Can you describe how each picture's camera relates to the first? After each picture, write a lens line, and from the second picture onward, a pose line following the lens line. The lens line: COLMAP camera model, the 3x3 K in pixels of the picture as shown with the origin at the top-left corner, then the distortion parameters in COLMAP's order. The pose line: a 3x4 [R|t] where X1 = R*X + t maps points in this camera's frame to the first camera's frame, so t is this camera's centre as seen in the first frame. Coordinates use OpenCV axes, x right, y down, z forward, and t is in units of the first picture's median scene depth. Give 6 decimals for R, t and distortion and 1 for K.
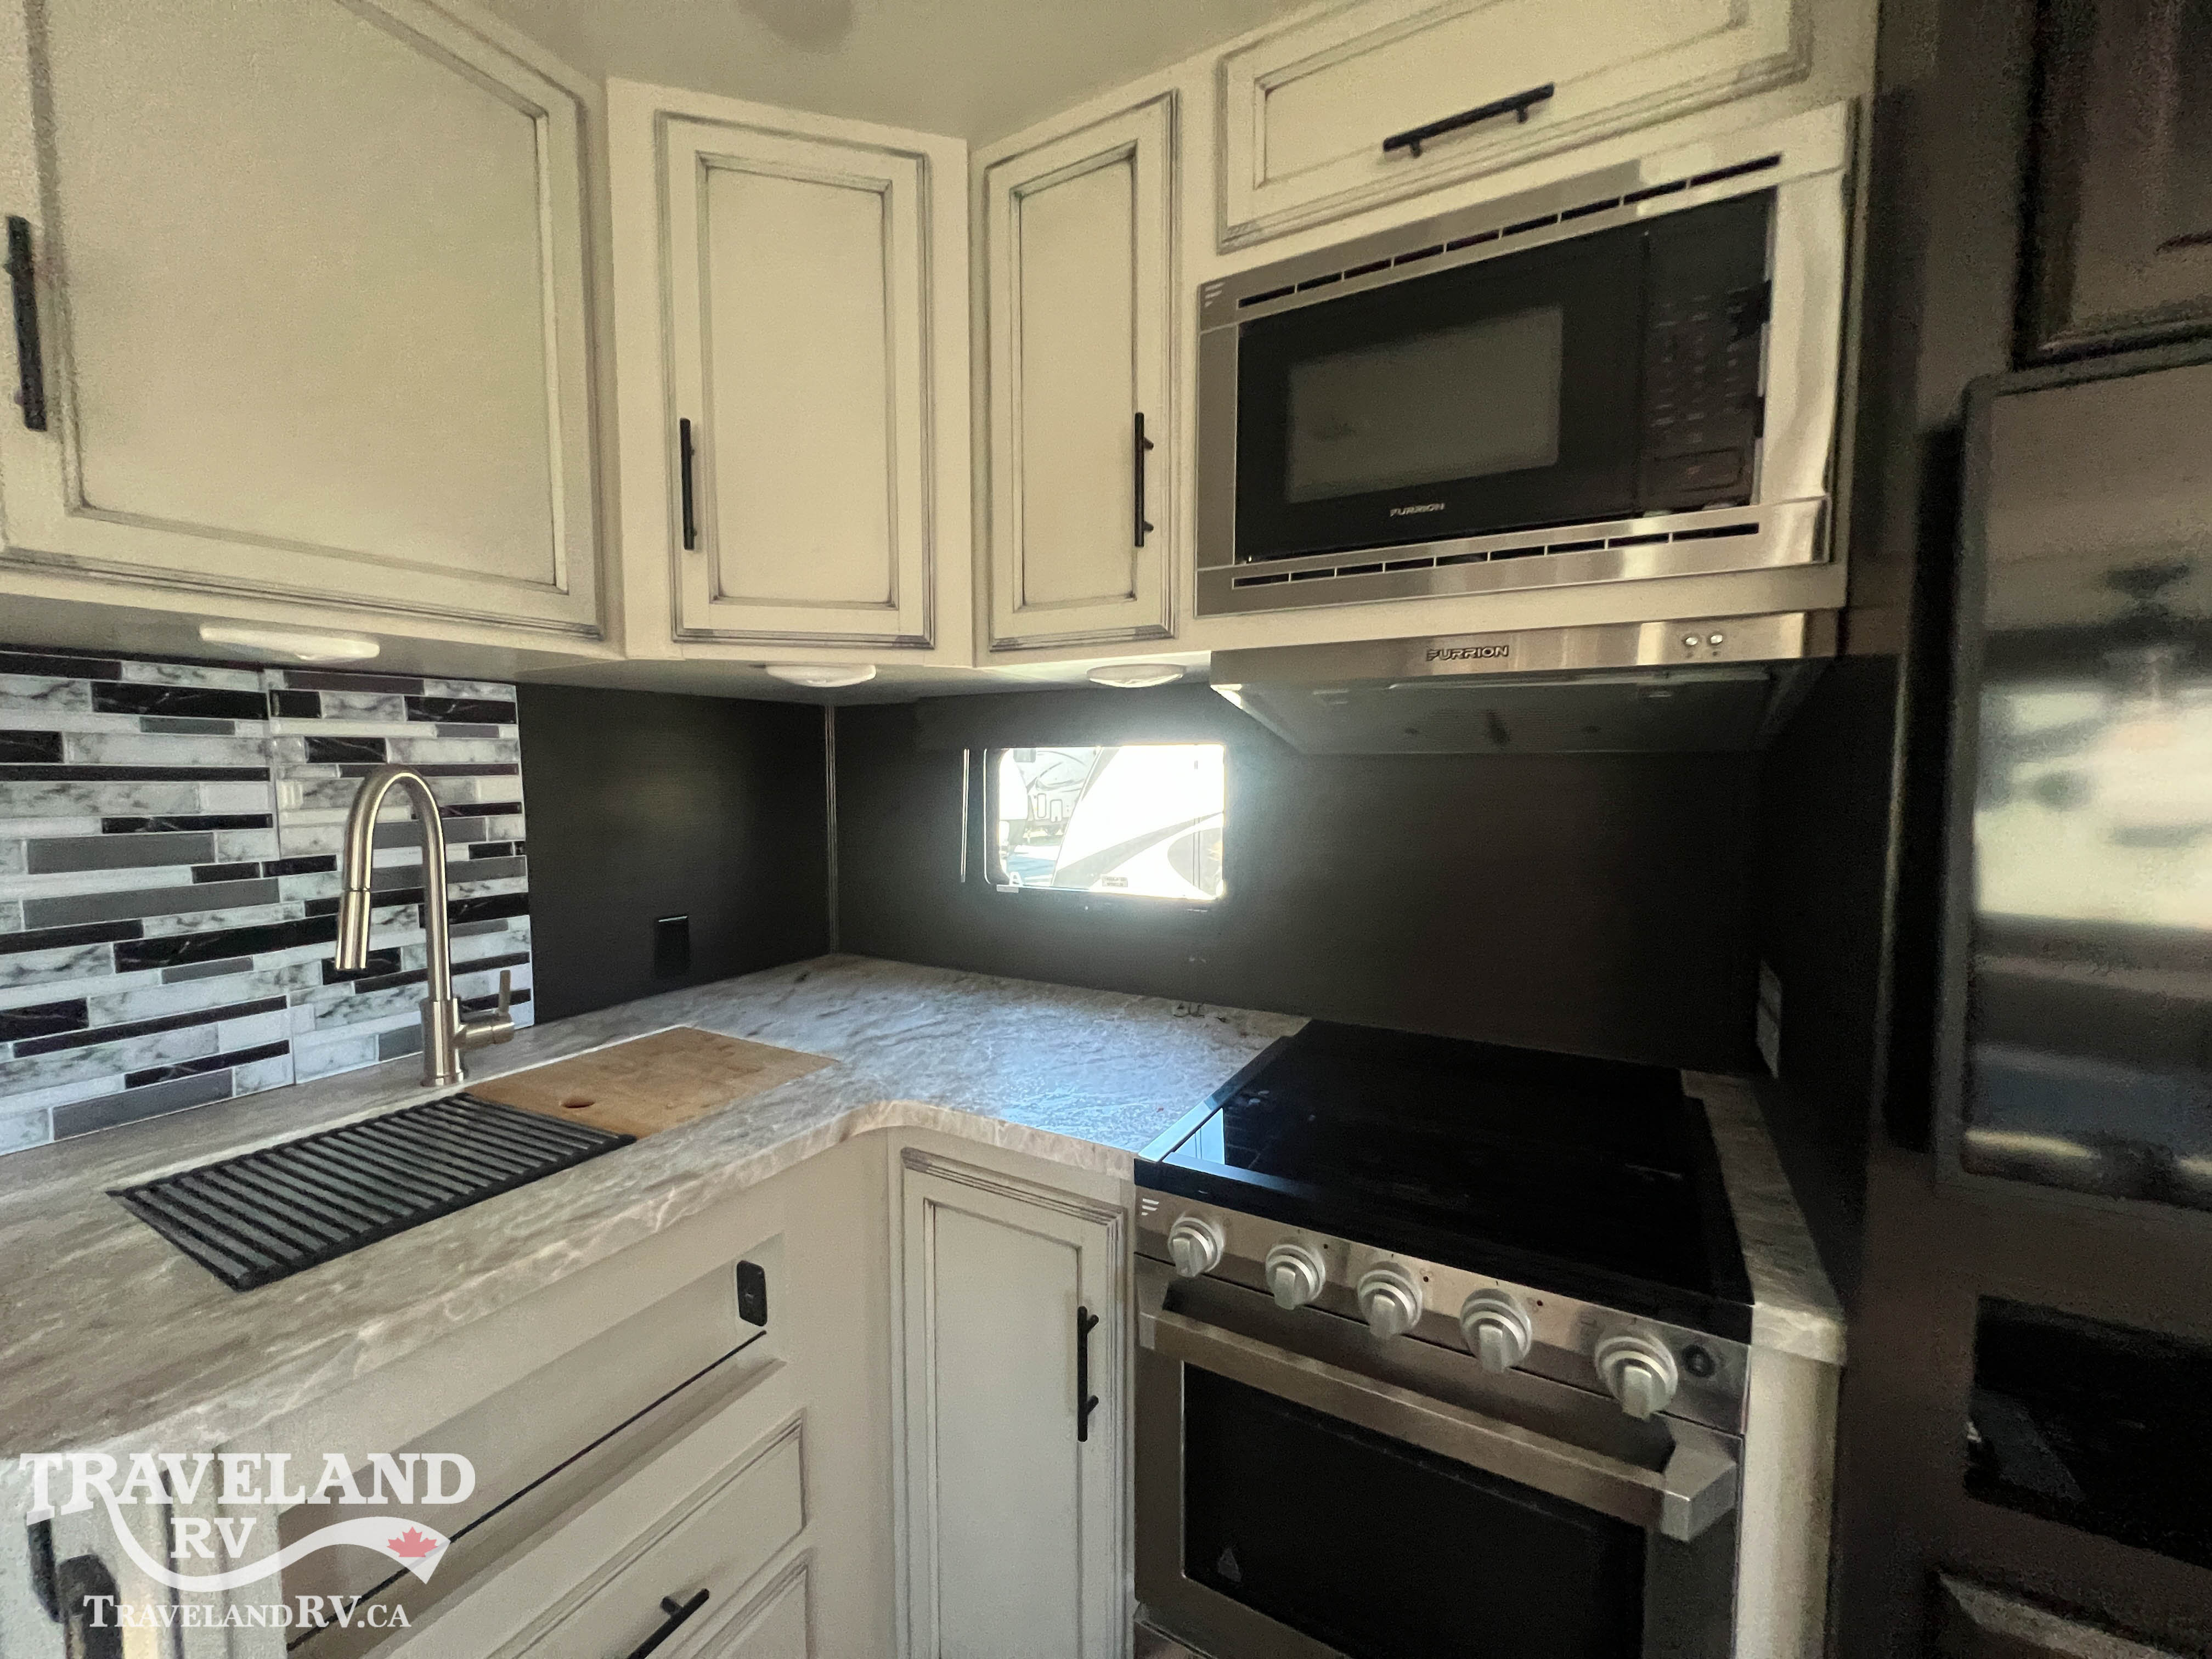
lens RADIAL K [[885.5, 0, 1104.4], [0, 885.5, 827.9], [0, 0, 1]] dist [-0.002703, 0.000879]
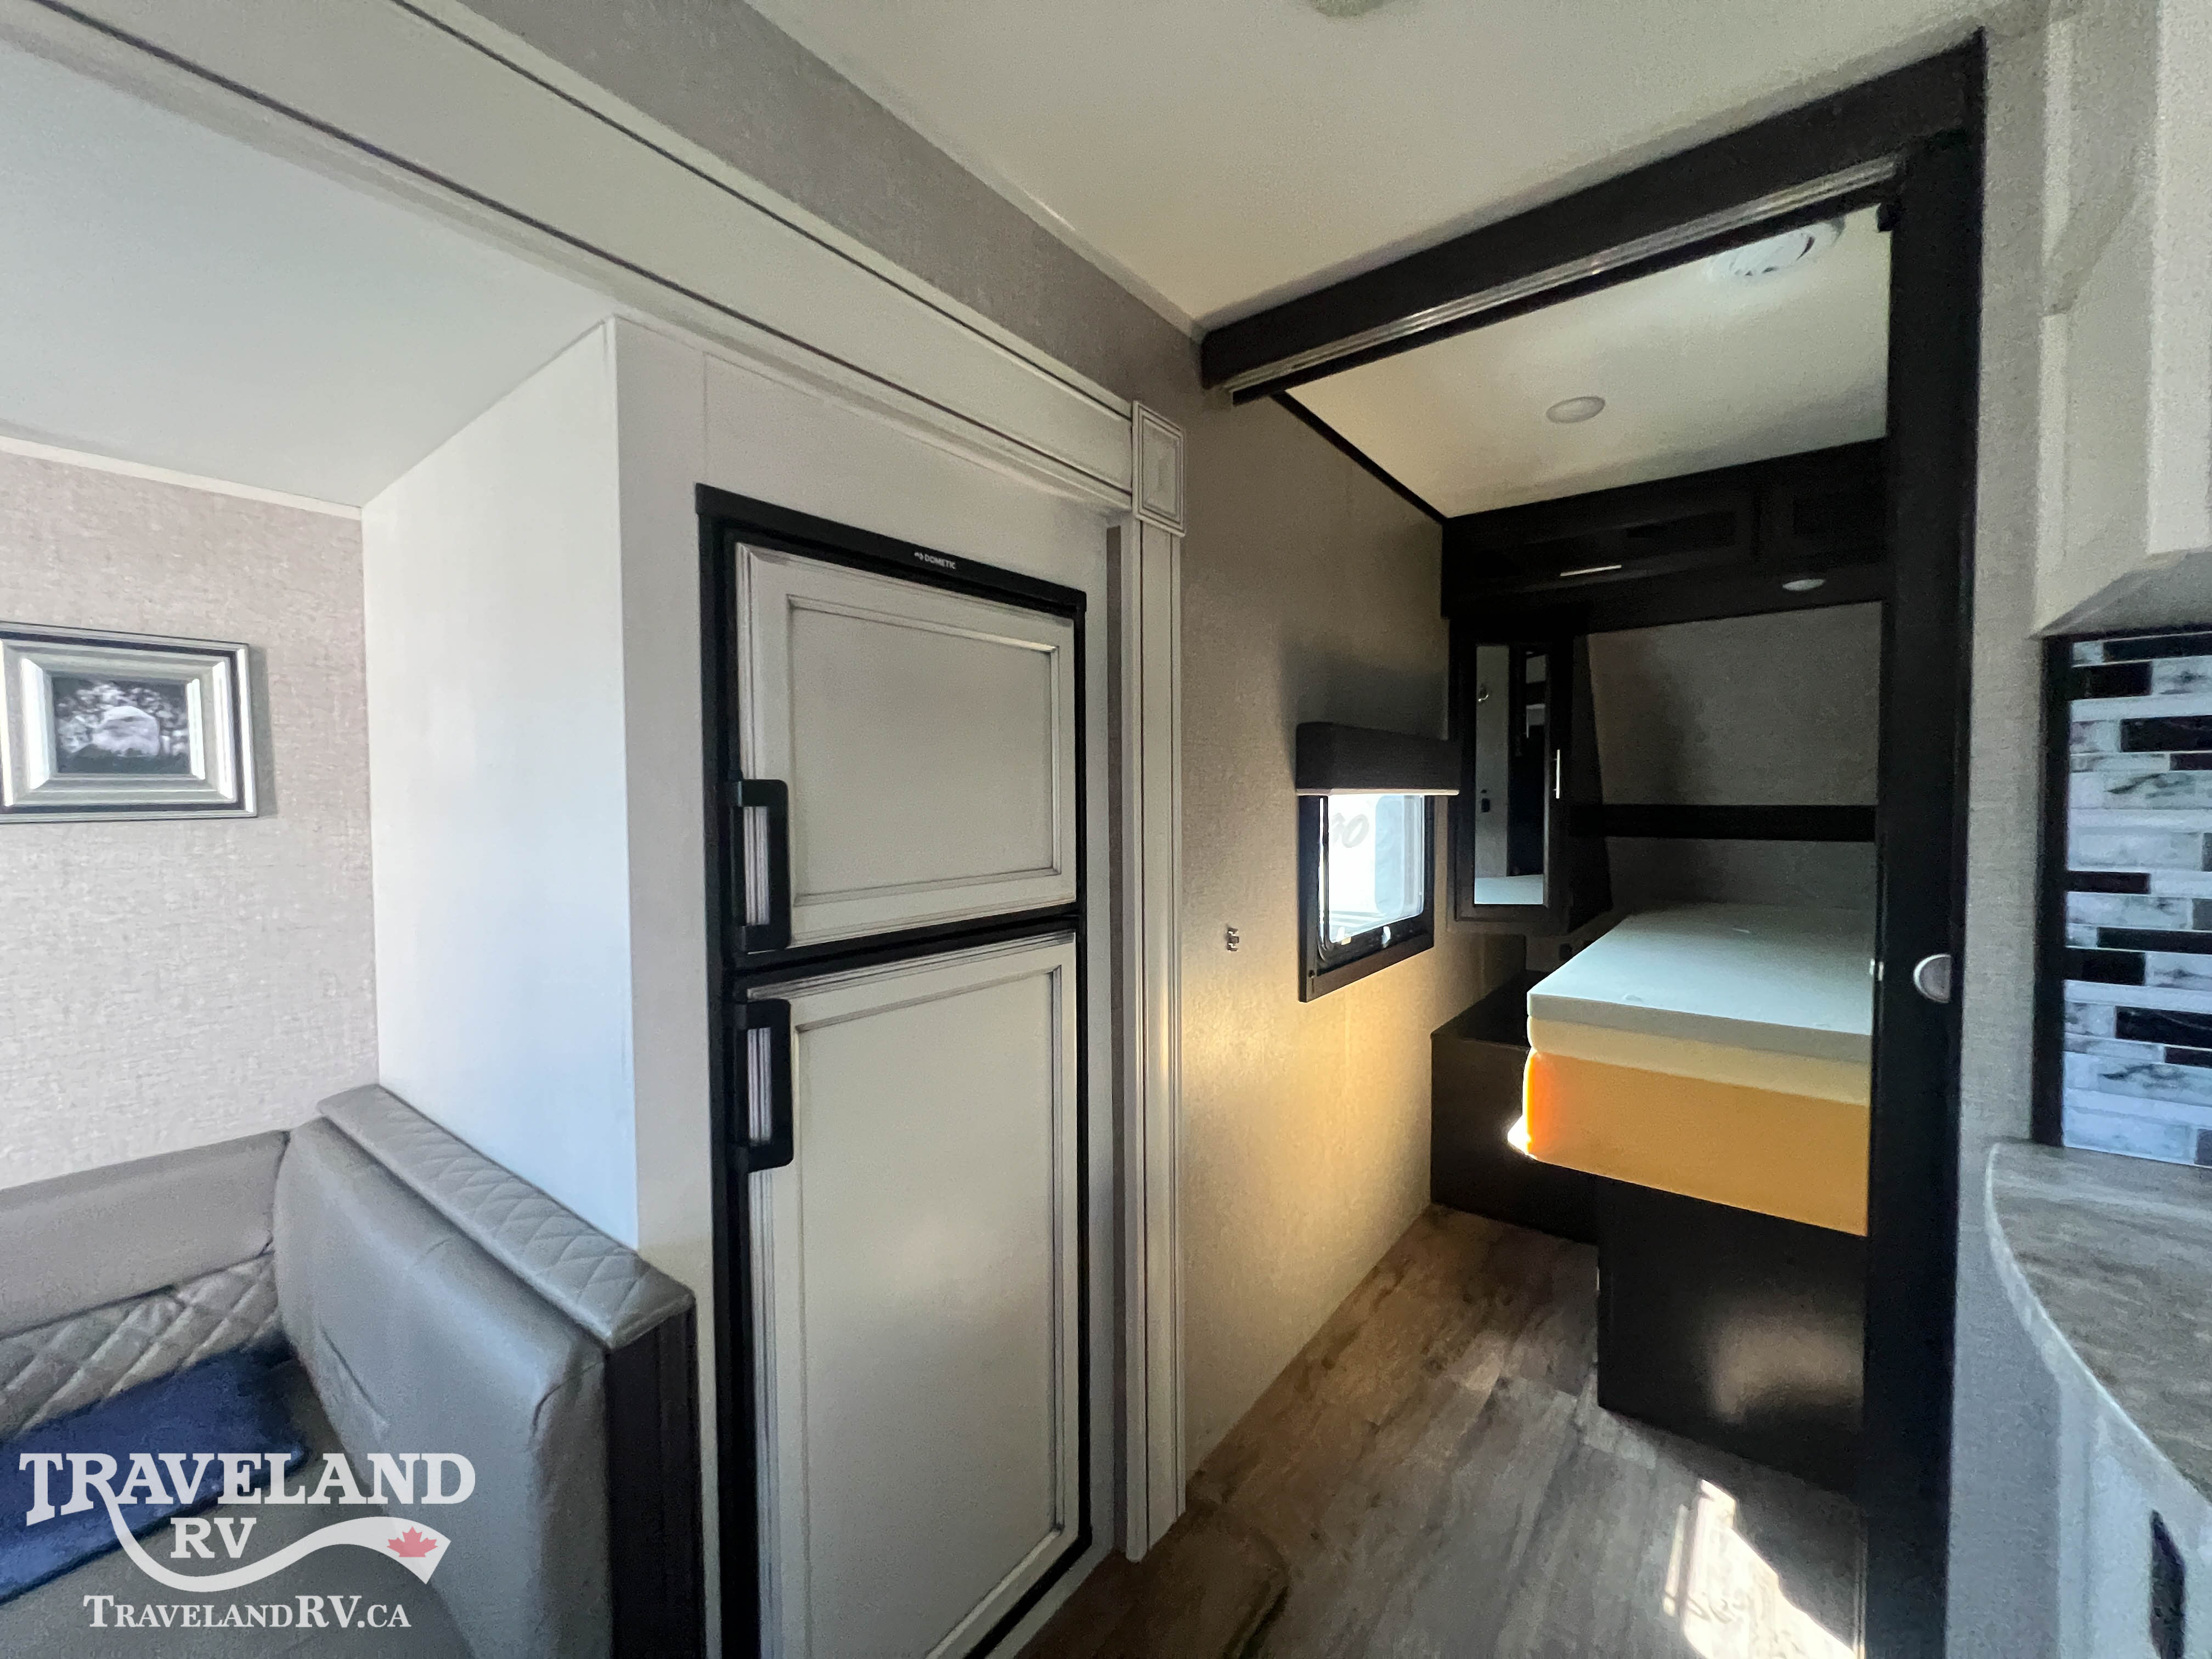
lens RADIAL K [[885.5, 0, 1108.3], [0, 885.5, 828.1], [0, 0, 1]] dist [-0.002703, 0.000879]
pose [[-0.136708, 0.034080, -0.990025, -0.134563], [-0.060791, 0.997236, 0.042722, 0.034499], [0.988744, 0.066025, -0.134259, -0.008268]]
